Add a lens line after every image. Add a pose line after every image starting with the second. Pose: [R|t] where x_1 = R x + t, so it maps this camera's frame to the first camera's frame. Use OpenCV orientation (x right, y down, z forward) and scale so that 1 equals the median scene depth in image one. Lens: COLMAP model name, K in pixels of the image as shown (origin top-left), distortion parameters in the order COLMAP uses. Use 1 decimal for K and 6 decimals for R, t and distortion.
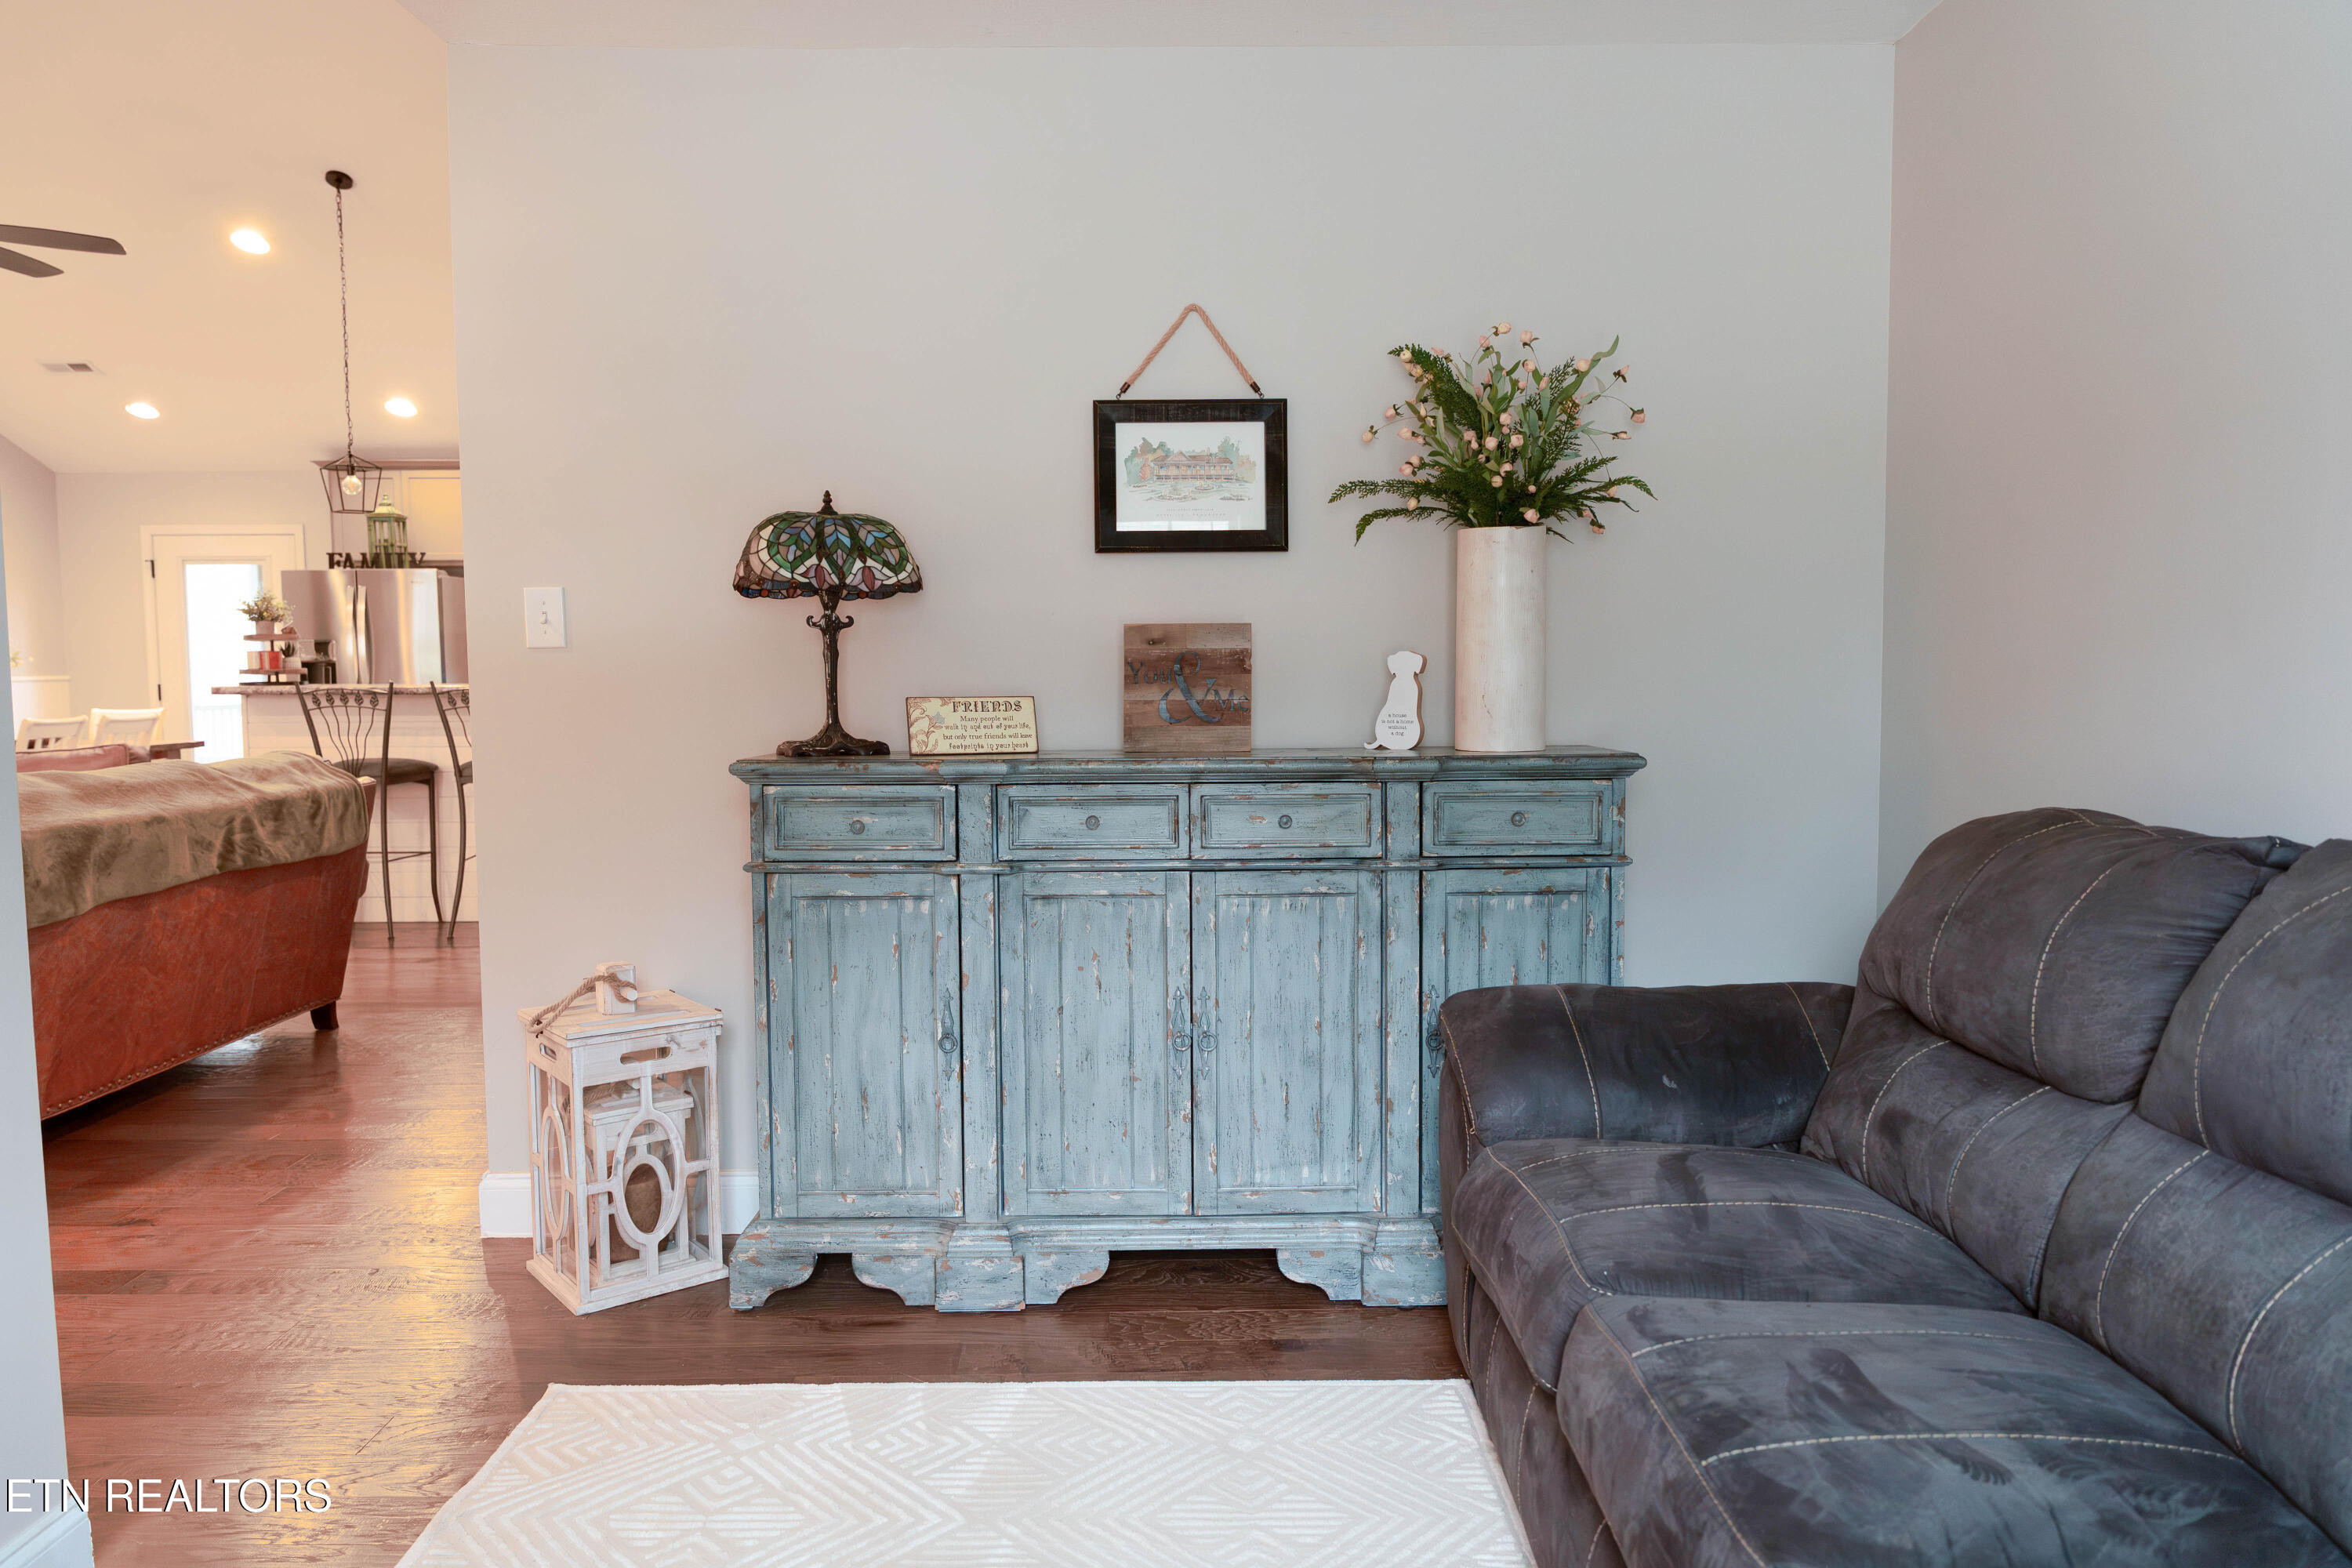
lens RADIAL K [[1593.6, 0, 1183.8], [0, 1593.6, 782.5], [0, 0, 1]] dist [0.002780, -0.013641]
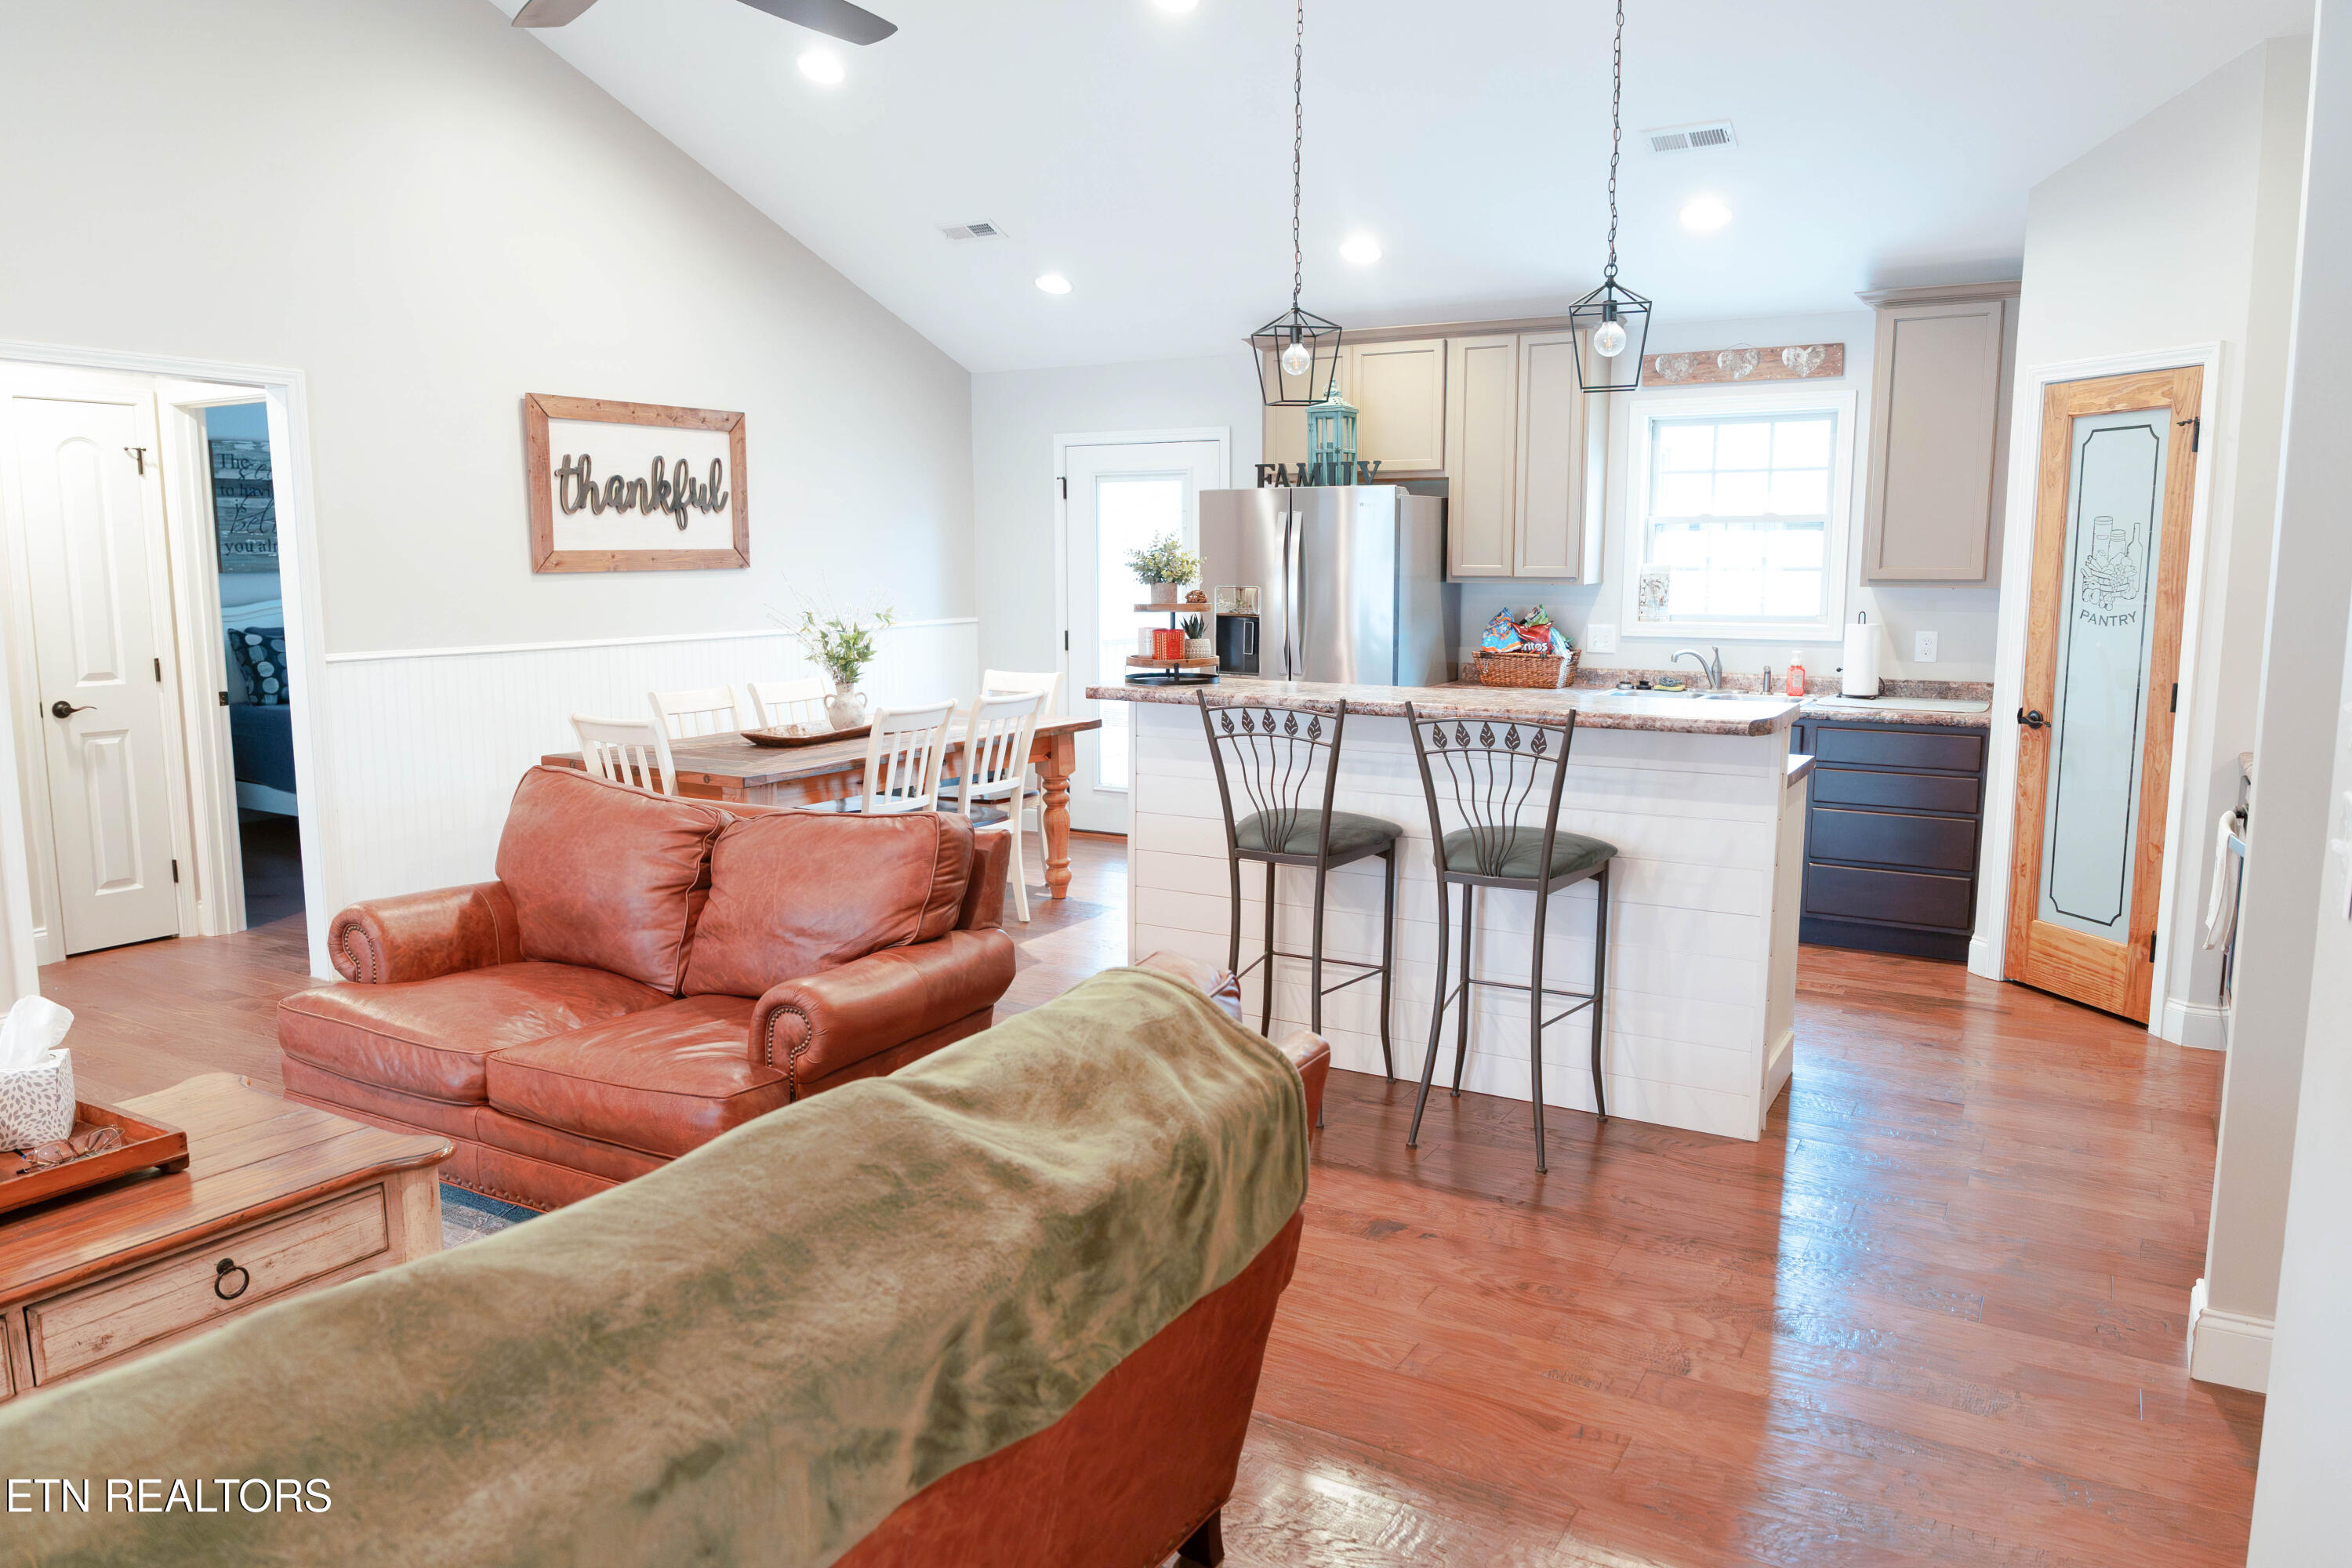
lens RADIAL K [[1593.6, 0, 1170.8], [0, 1593.6, 789.9], [0, 0, 1]] dist [0.002780, -0.013641]
pose [[0.855809, 0.080808, -0.510941, -0.233270], [-0.043382, 0.995455, 0.084774, -0.070368], [0.515469, -0.050385, 0.855426, 0.435393]]
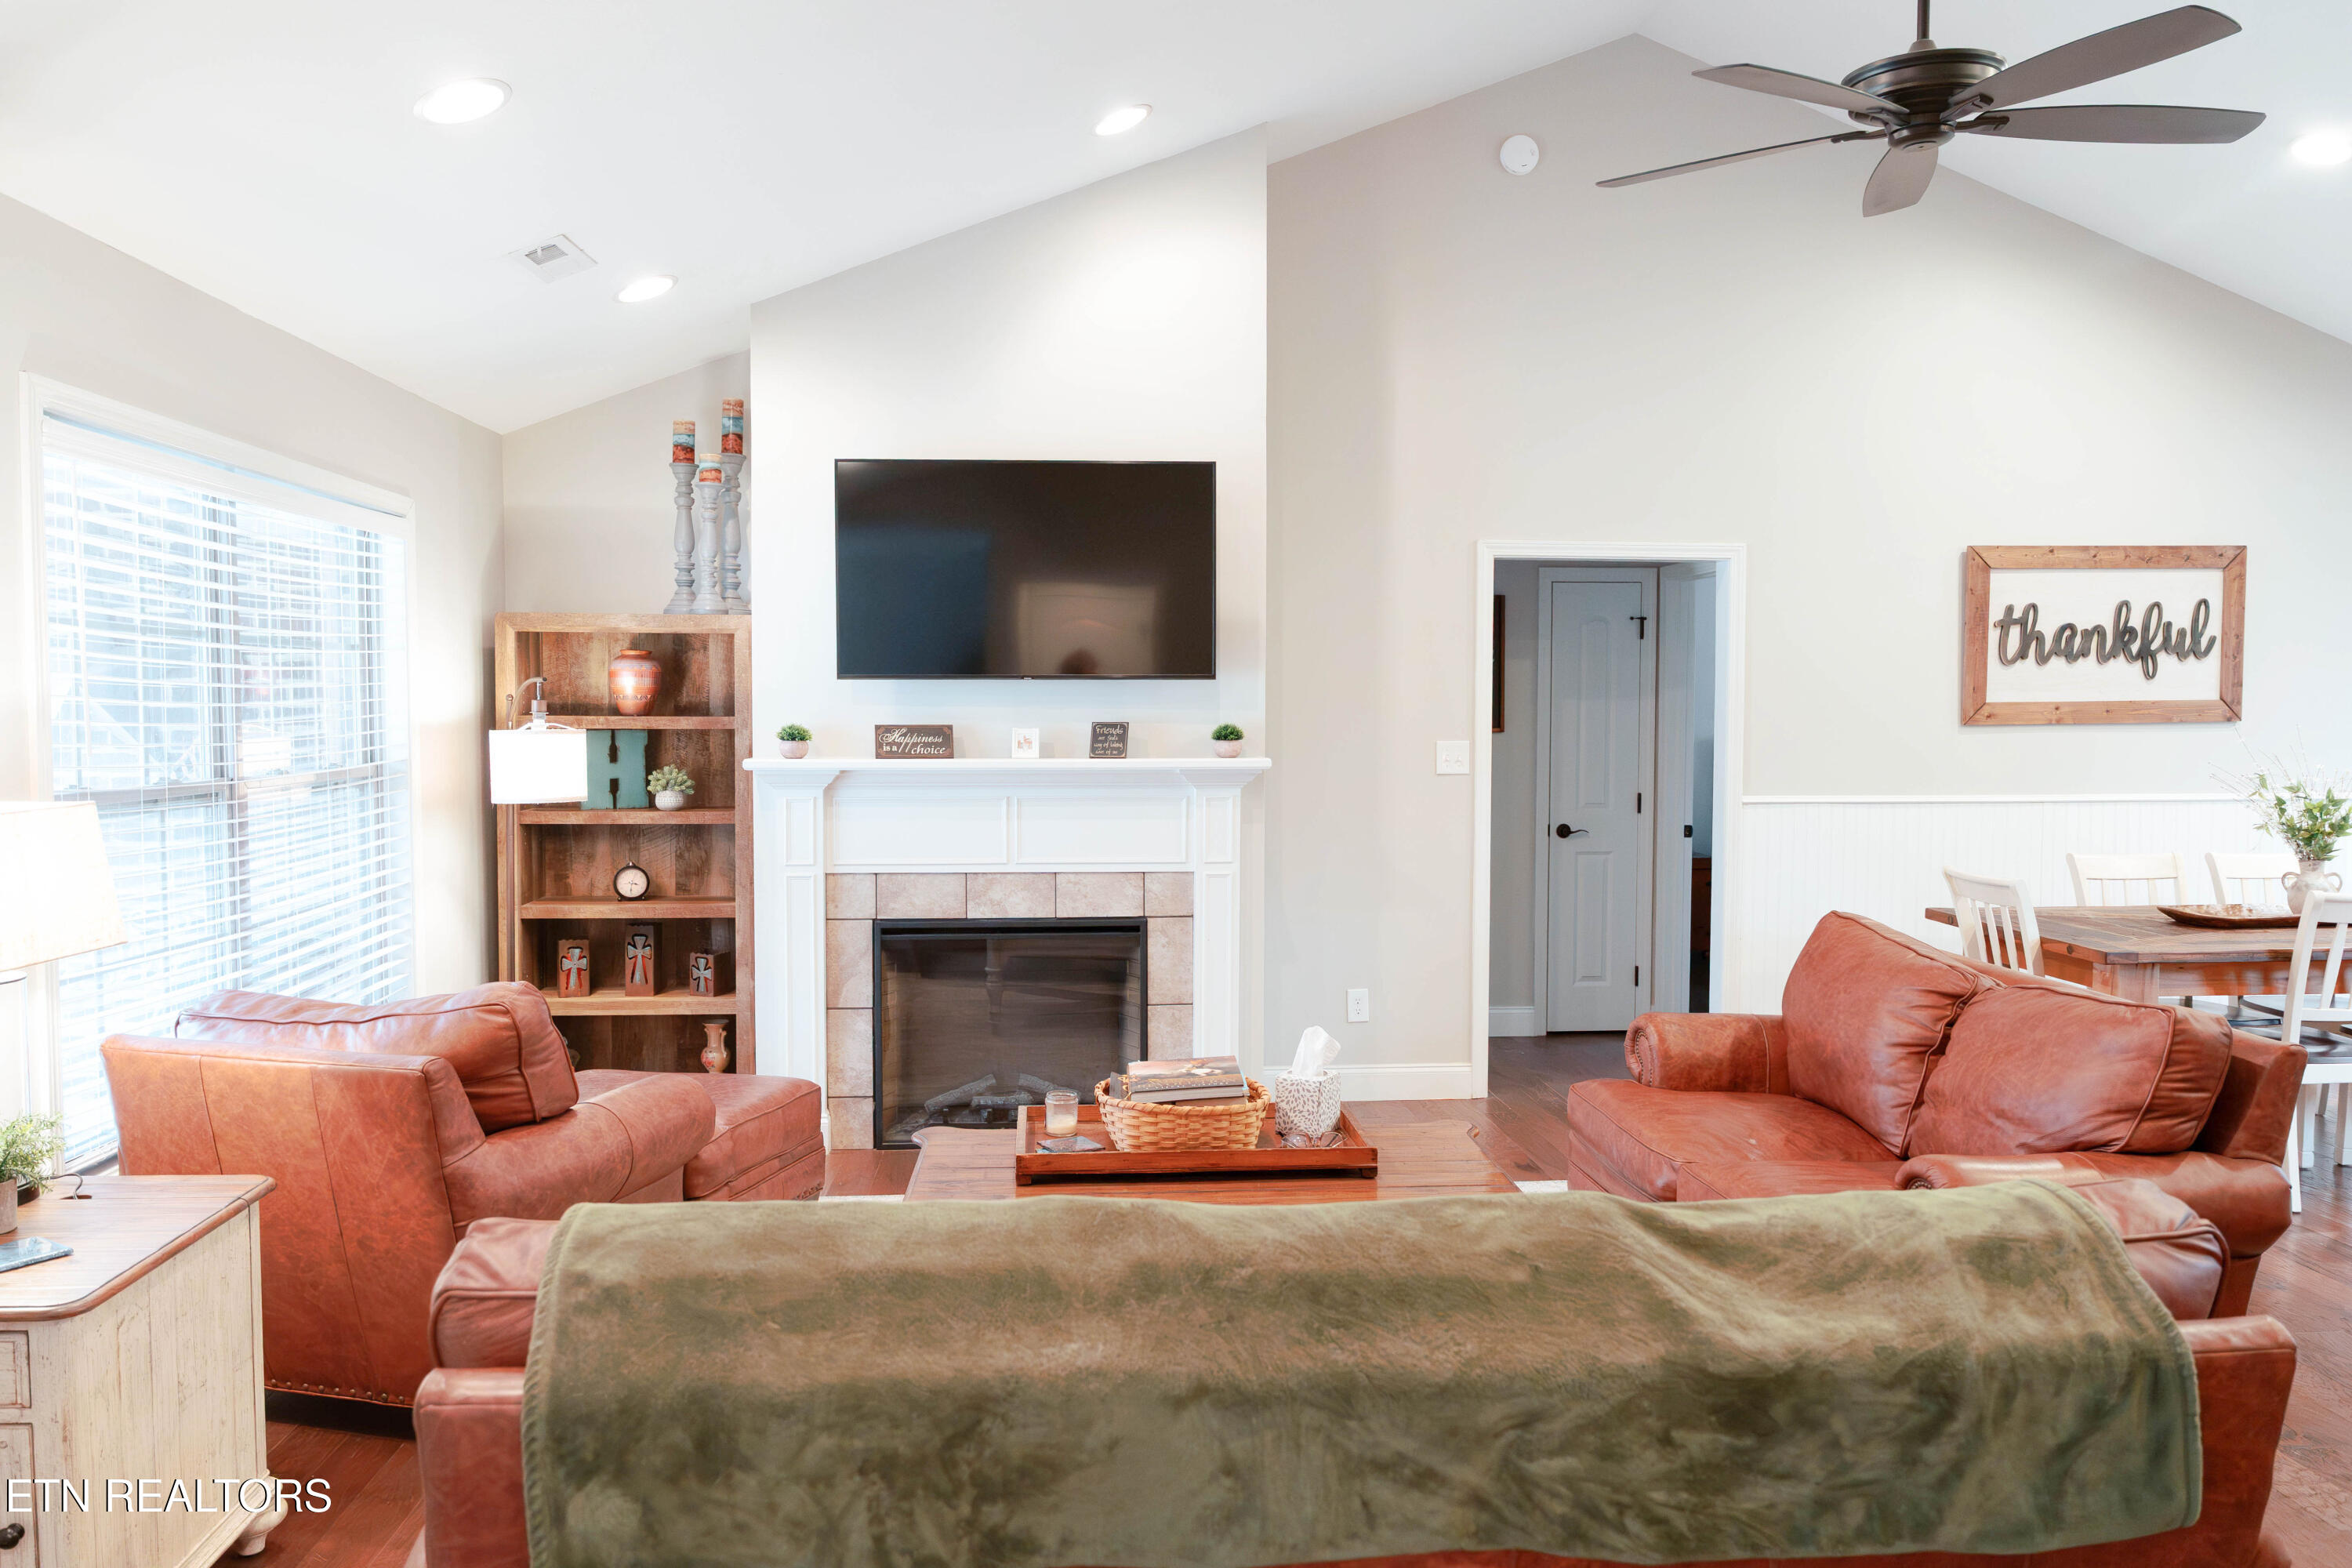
lens RADIAL K [[1593.6, 0, 1129.1], [0, 1593.6, 792.6], [0, 0, 1]] dist [0.002780, -0.013641]
pose [[0.062536, 0.060056, -0.996234, -0.145106], [-0.074295, 0.995699, 0.055360, -0.078131], [0.995274, 0.070553, 0.066729, 0.512638]]
